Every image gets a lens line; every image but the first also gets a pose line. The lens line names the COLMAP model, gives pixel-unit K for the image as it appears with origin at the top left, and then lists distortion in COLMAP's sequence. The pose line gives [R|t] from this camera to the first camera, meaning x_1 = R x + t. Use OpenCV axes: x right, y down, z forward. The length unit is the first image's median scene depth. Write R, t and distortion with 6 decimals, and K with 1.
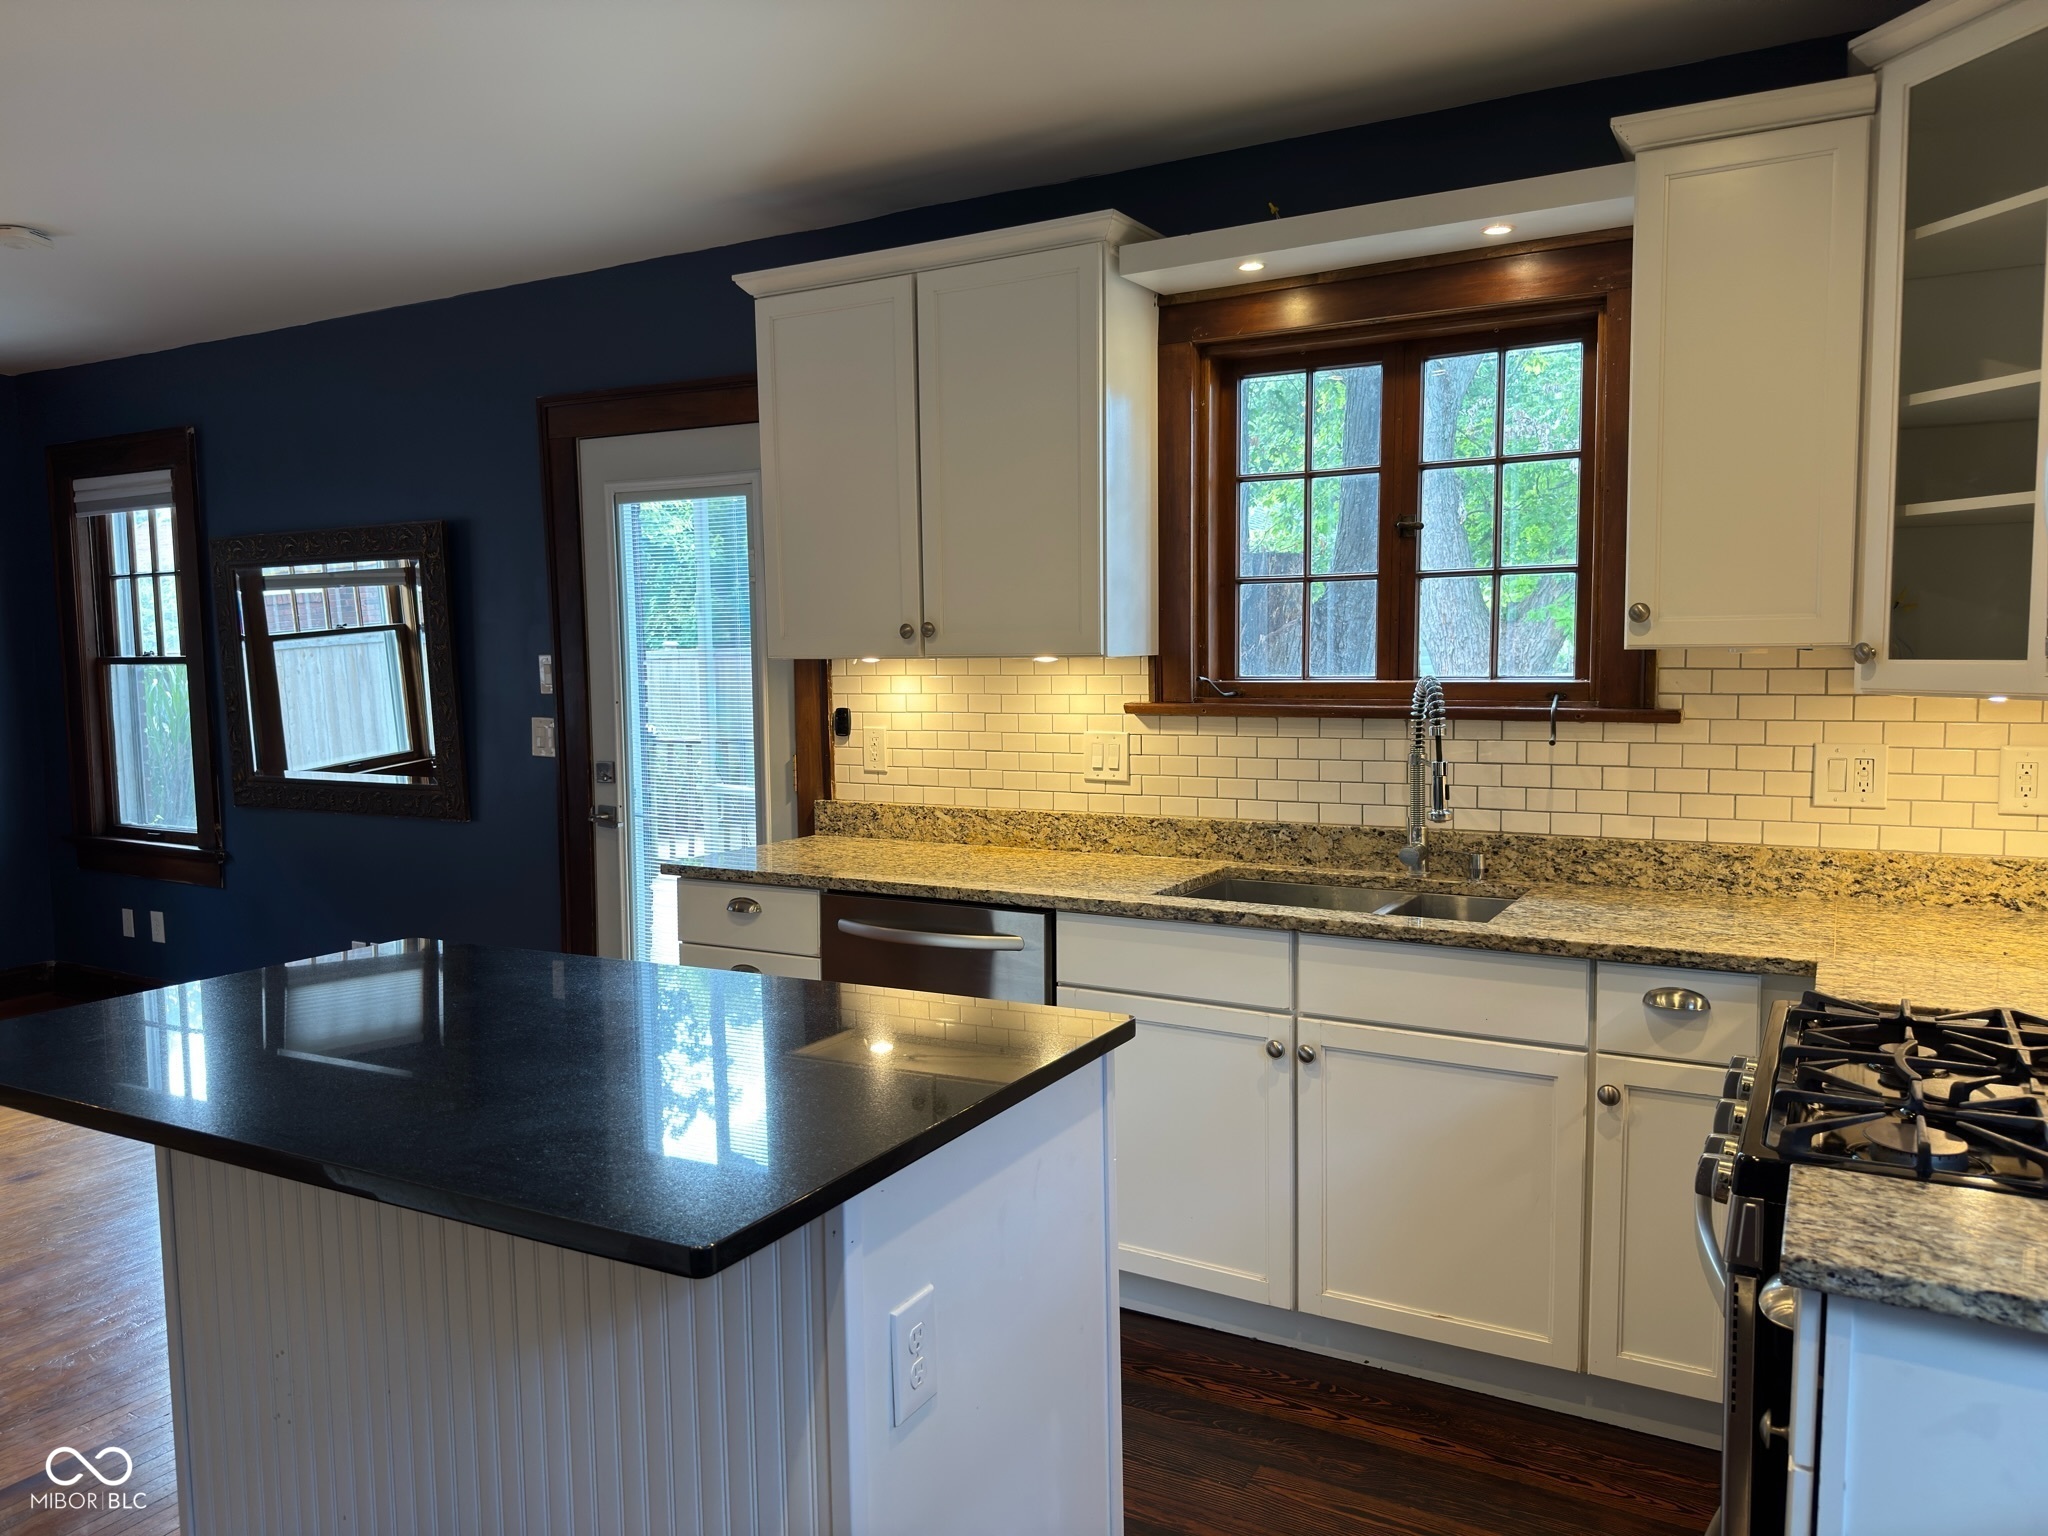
lens RADIAL K [[1433.1, 0, 1012.0], [0, 1433.1, 776.9], [0, 0, 1]] dist [0.090833, -0.133785]
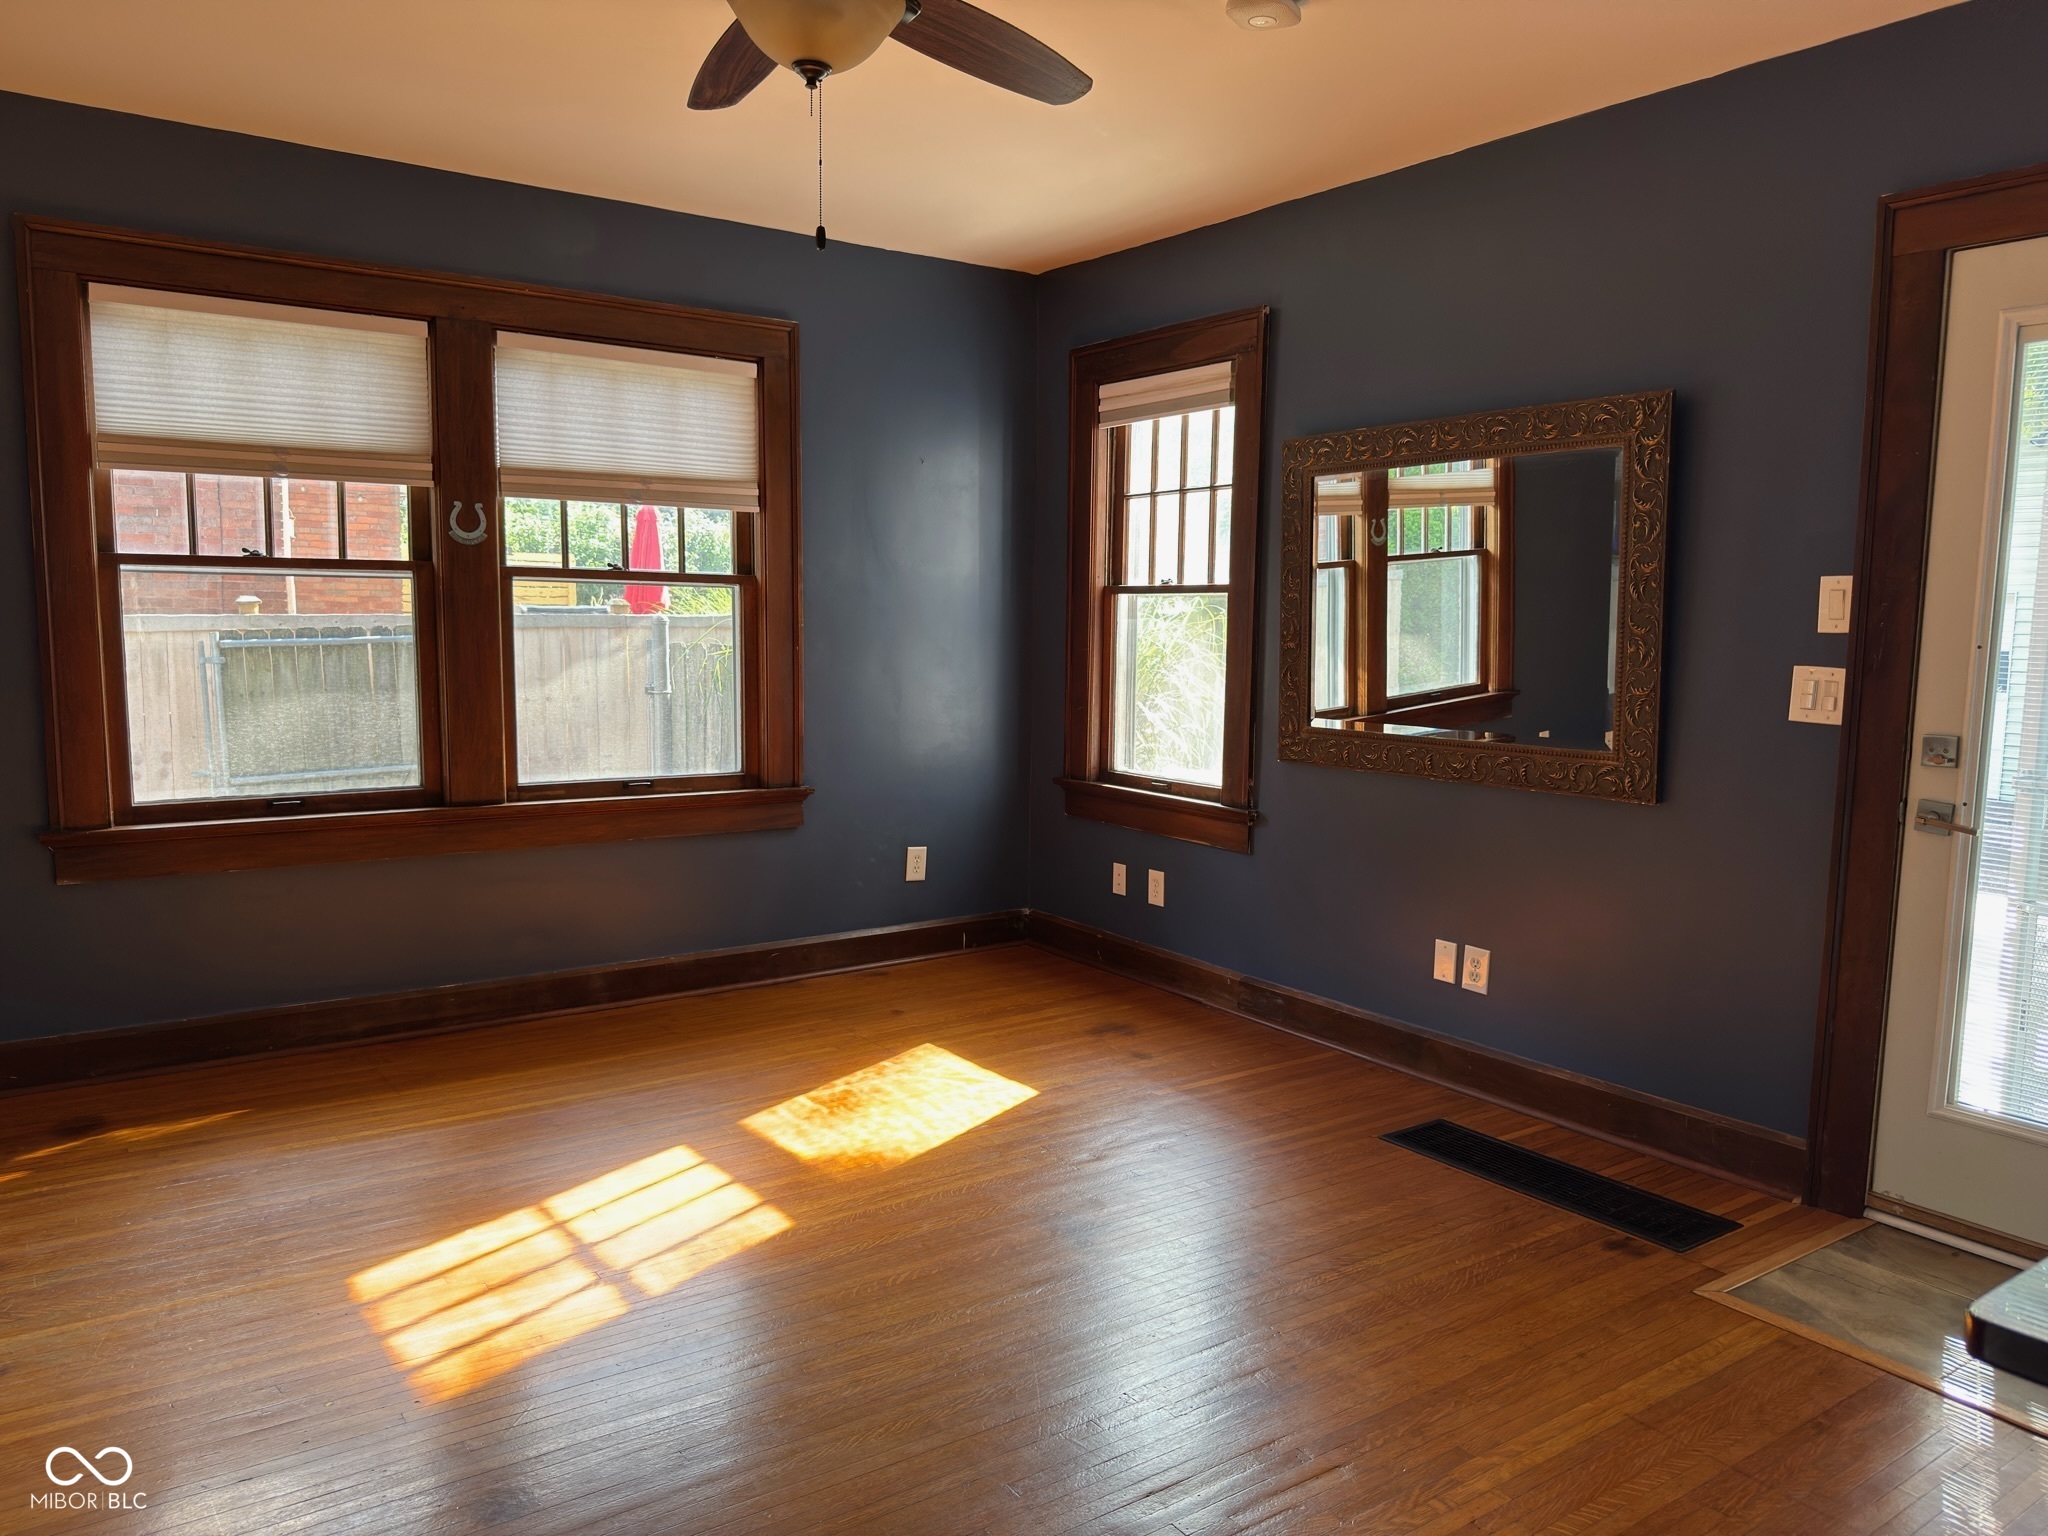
lens RADIAL K [[1486.0, 0, 1090.2], [0, 1486.0, 815.1], [0, 0, 1]] dist [0.071321, -0.150172]
pose [[0.914669, 0.080544, -0.396097, -0.264197], [-0.062821, 0.996365, 0.057540, 0.008051], [0.399291, -0.027747, 0.916404, 0.142134]]
